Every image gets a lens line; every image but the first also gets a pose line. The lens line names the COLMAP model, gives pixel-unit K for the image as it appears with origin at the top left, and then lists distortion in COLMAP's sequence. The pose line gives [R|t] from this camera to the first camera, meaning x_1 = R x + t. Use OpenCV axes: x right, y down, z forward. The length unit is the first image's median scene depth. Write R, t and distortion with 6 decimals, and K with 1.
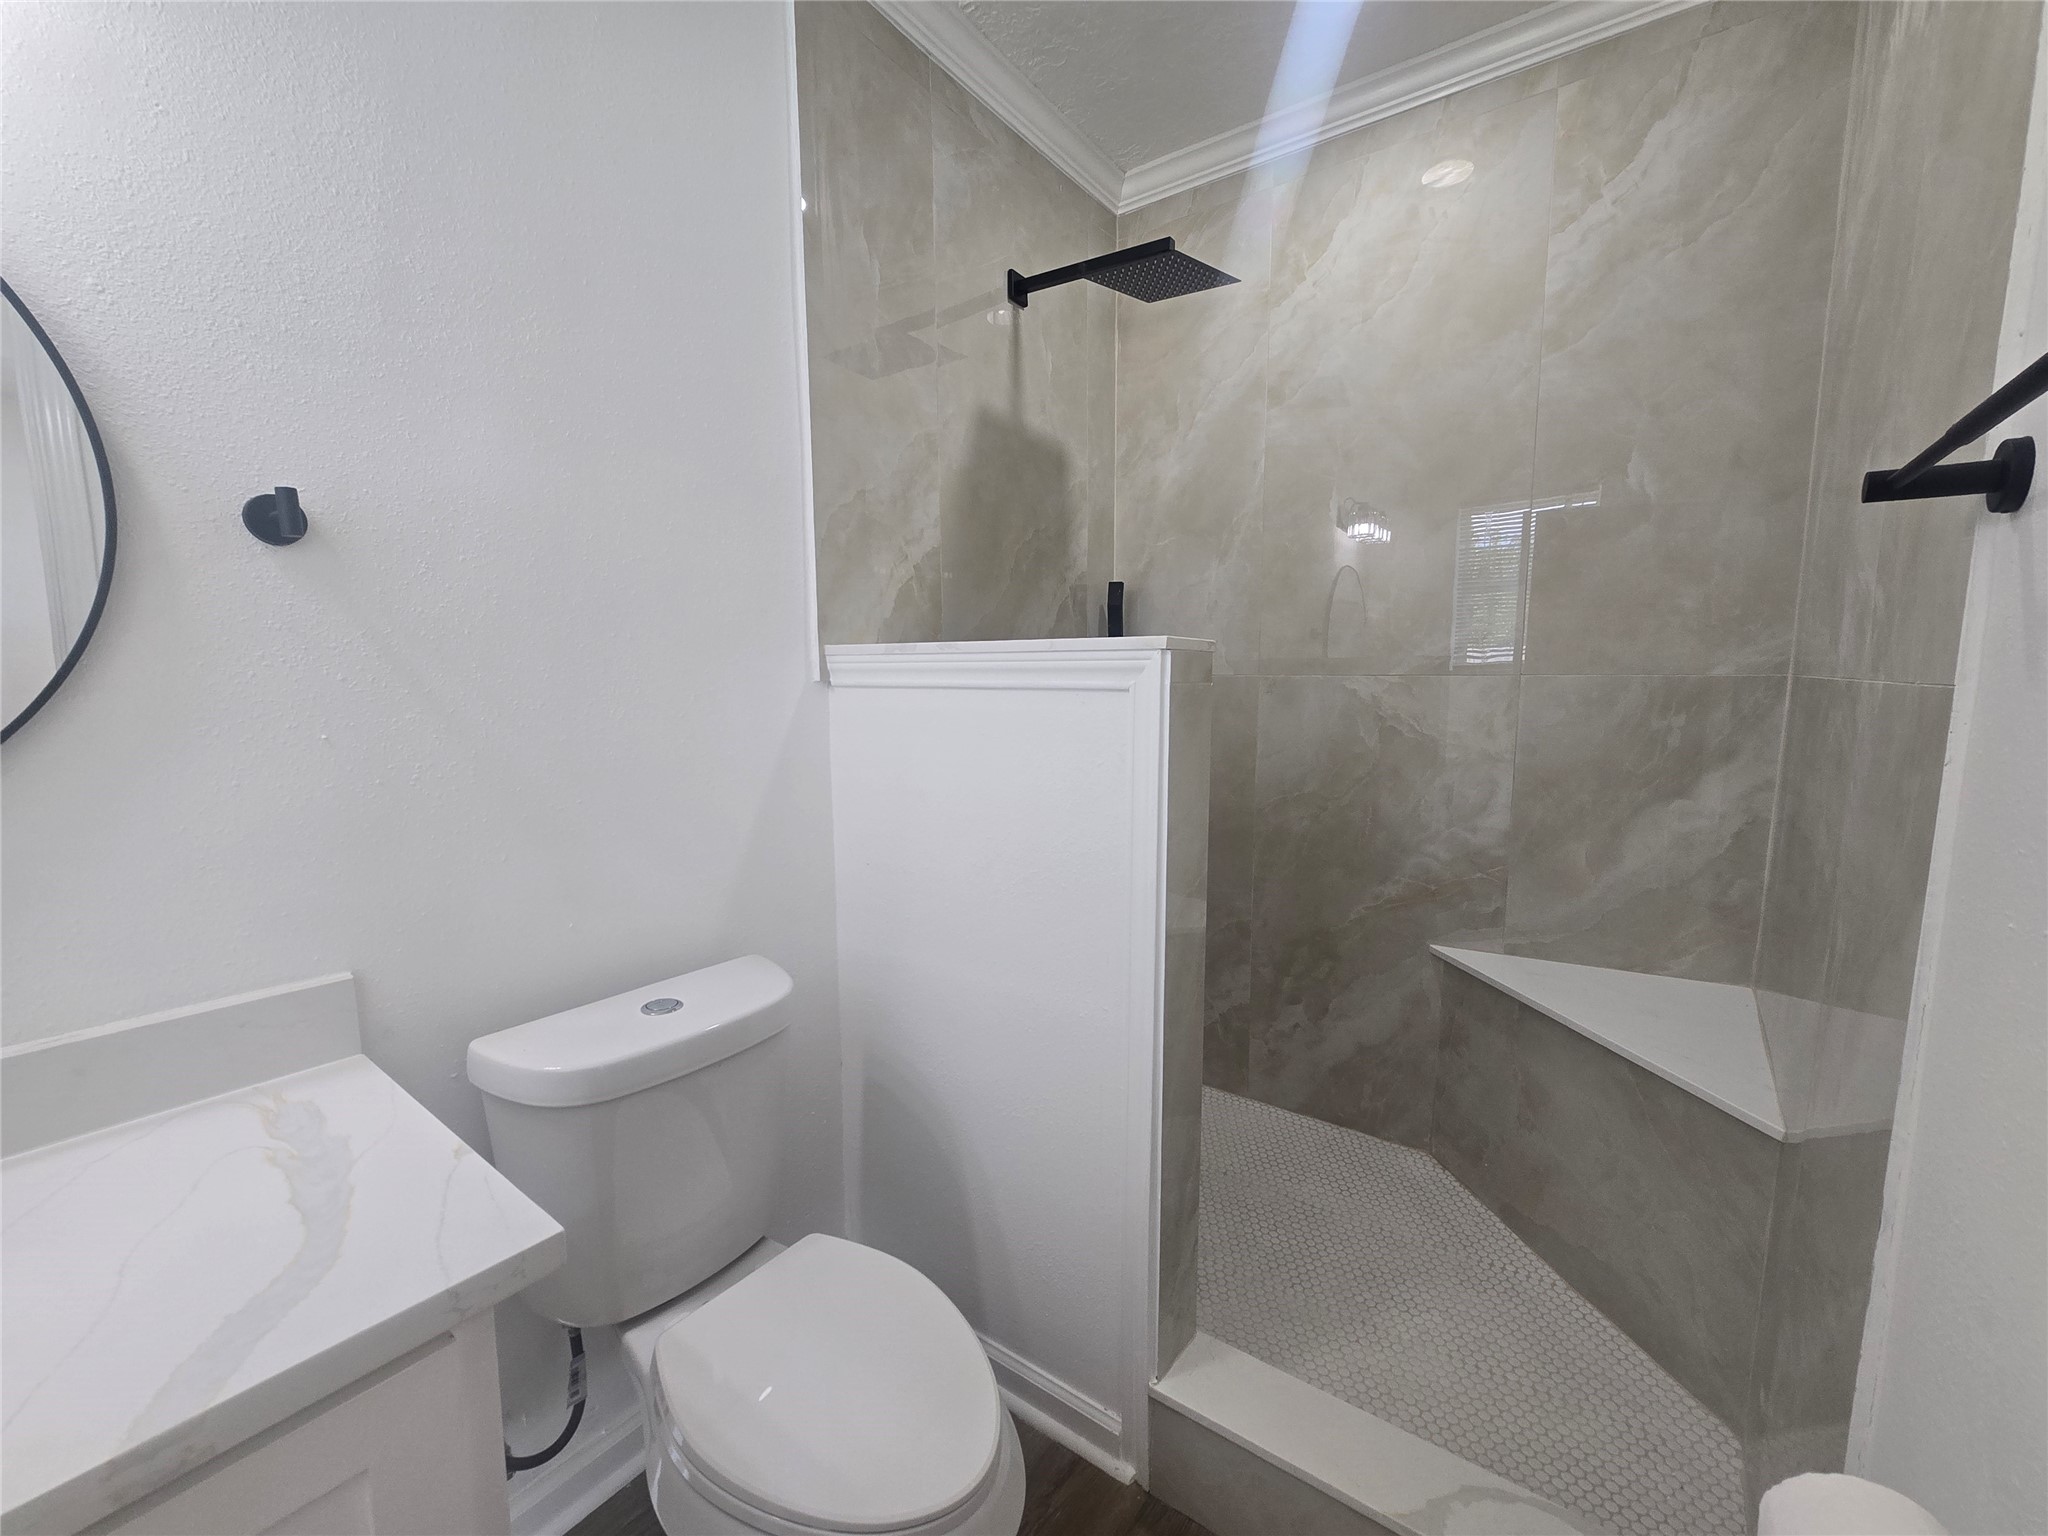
lens RADIAL K [[834.9, 0, 1026.4], [0, 834.9, 774.1], [0, 0, 1]] dist [-0.013984, 0.004254]
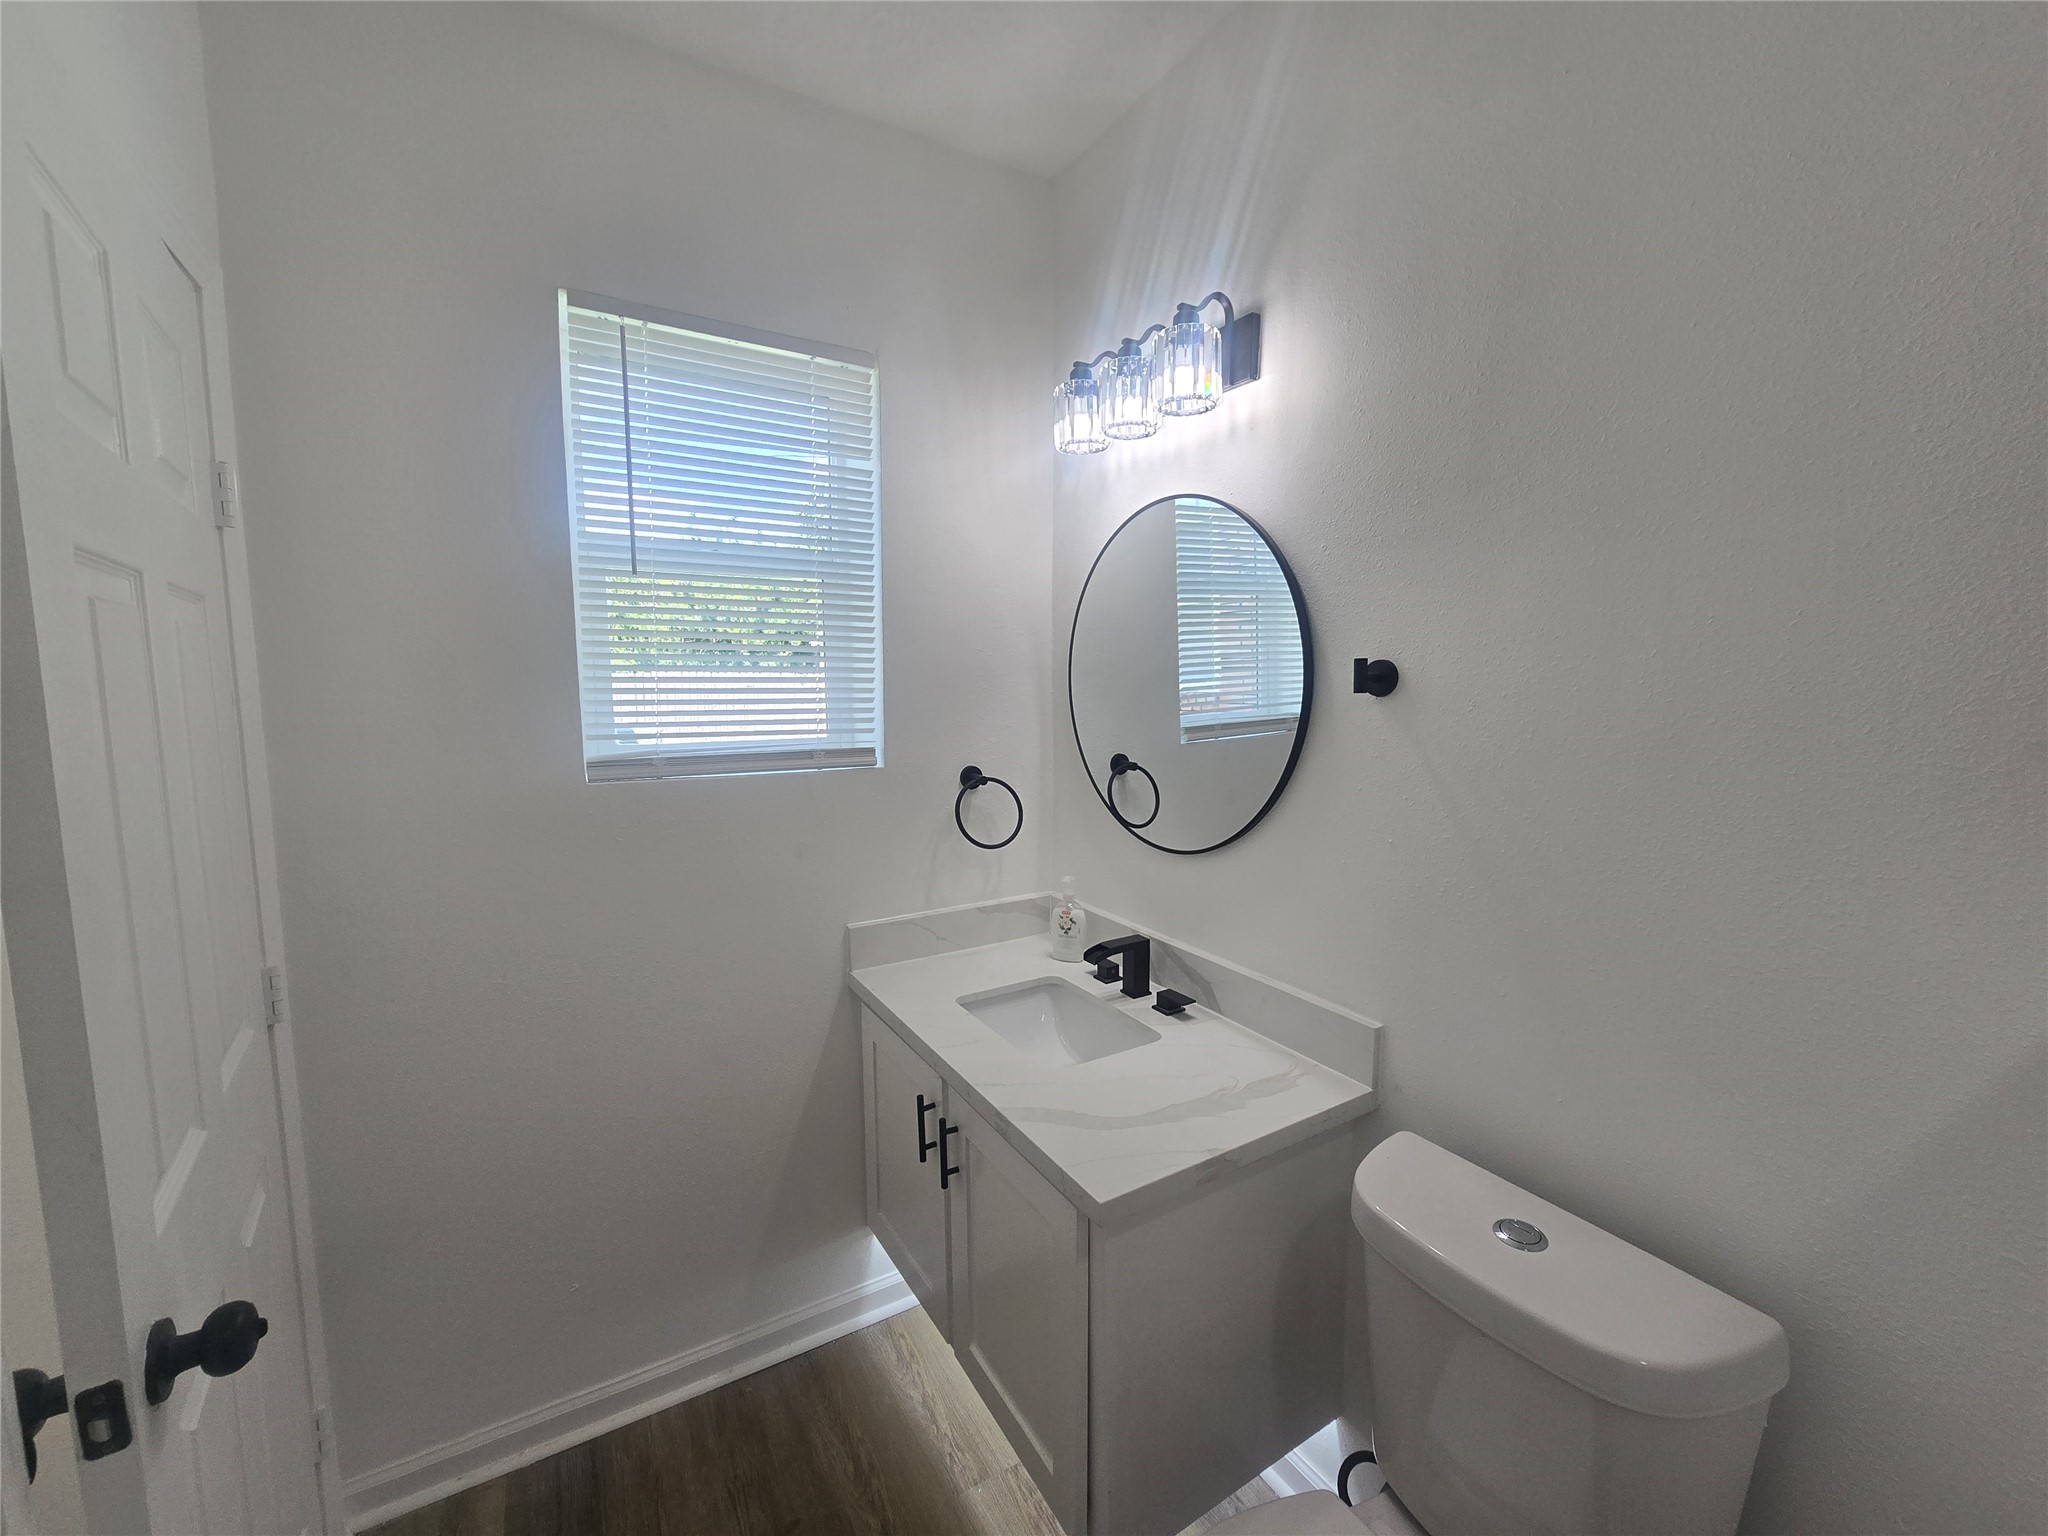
lens RADIAL K [[834.9, 0, 1026.4], [0, 834.9, 774.1], [0, 0, 1]] dist [-0.013984, 0.004254]
pose [[-0.388451, 0.101460, -0.915867, 0.528914], [-0.108967, 0.981888, 0.154991, -0.279179], [0.915004, 0.160006, -0.370359, 0.927793]]
